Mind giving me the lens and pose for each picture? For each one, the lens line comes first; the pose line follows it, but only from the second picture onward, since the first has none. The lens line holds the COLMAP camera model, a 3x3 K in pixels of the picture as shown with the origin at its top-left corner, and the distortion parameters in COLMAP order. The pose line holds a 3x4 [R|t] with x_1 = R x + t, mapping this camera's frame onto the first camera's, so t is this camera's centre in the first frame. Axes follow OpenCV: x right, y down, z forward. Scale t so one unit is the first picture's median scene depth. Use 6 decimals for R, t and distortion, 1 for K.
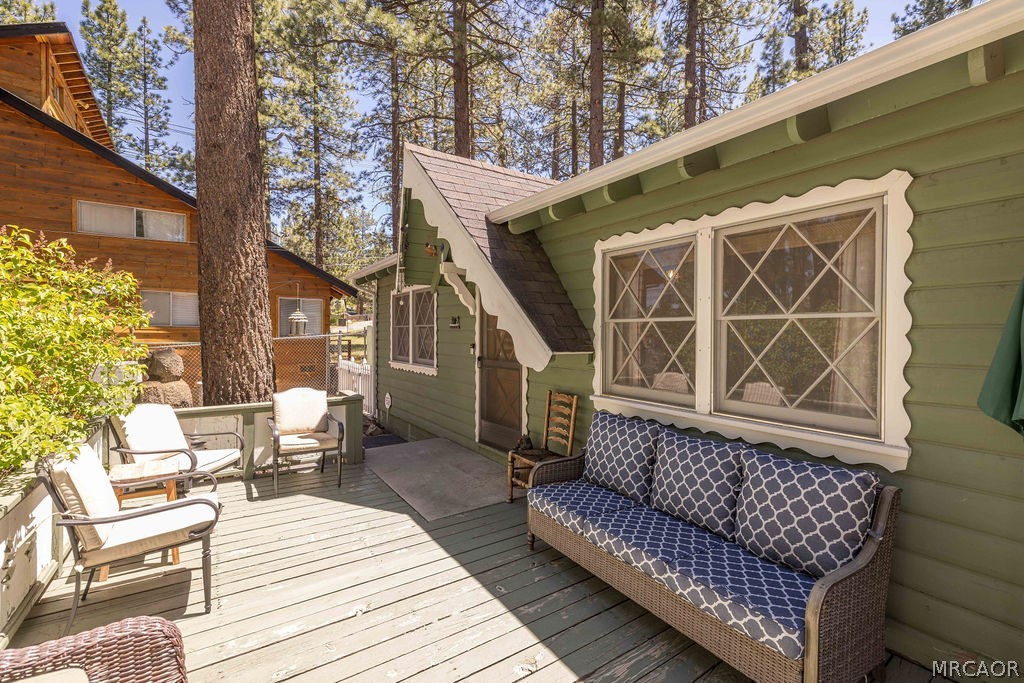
lens RADIAL K [[436.7, 0, 514.1], [0, 436.7, 339.1], [0, 0, 1]] dist [0.000503, 0.000263]
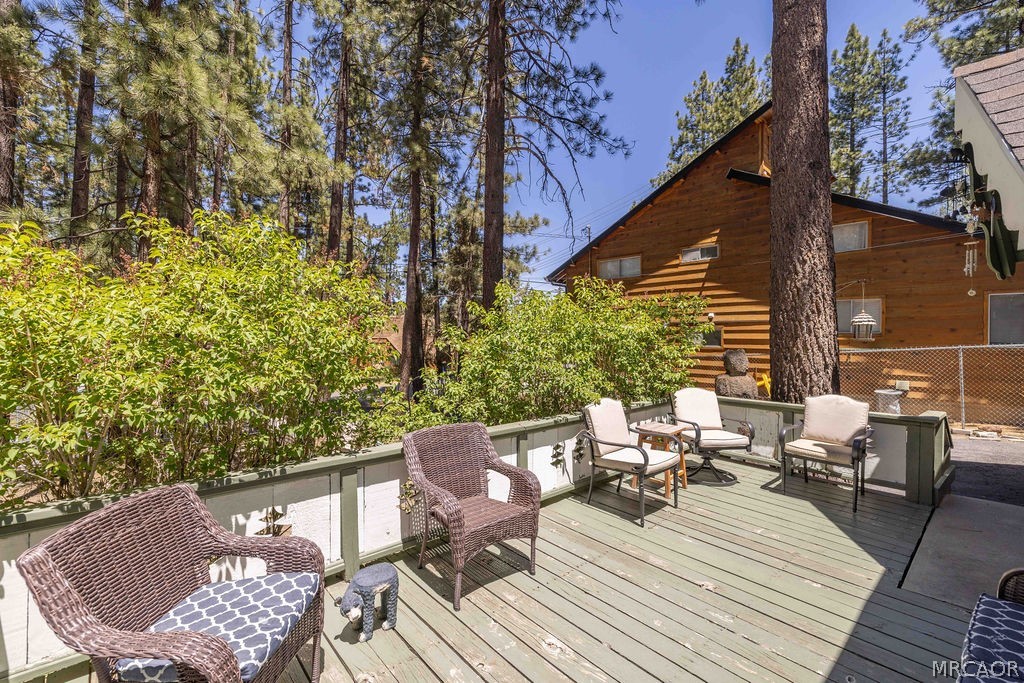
lens RADIAL K [[436.7, 0, 514.1], [0, 436.7, 339.1], [0, 0, 1]] dist [0.000503, 0.000263]
pose [[0.142523, -0.001018, -0.989791, 0.328033], [-0.018288, 0.999826, -0.003662, 0.007237], [0.989623, 0.018623, 0.142480, 0.174068]]
